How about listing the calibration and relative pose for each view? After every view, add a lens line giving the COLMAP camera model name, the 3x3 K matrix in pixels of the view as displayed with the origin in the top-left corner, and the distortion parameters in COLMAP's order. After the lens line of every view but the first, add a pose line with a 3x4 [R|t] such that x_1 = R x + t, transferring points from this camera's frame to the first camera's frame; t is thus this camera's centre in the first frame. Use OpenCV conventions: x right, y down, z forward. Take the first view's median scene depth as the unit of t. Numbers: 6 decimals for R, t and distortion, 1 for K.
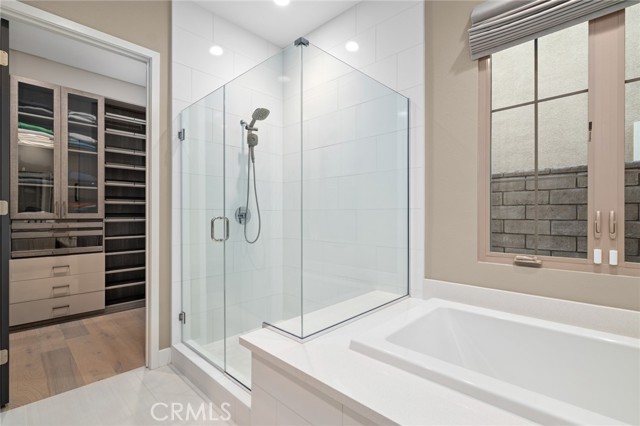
lens RADIAL K [[298.5, 0, 319.9], [0, 298.5, 214.4], [0, 0, 1]] dist [0.002476, 0.000814]
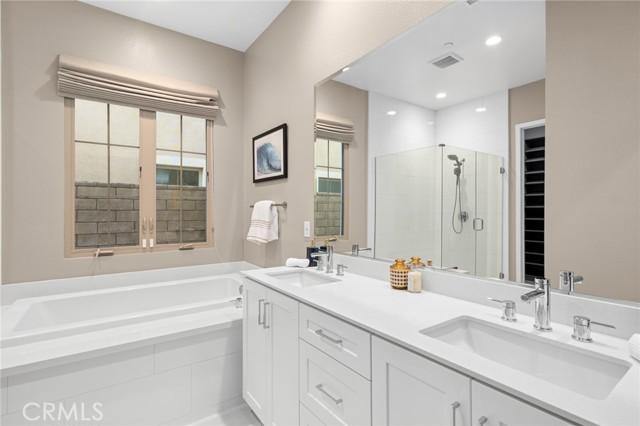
lens RADIAL K [[310.1, 0, 320.6], [0, 310.1, 213.7], [0, 0, 1]] dist [-0.002412, -0.000735]
pose [[0.197751, -0.004213, 0.980243, -0.581481], [0.001076, 0.999991, 0.004081, -0.037028], [-0.980252, 0.000247, 0.197753, -0.340981]]
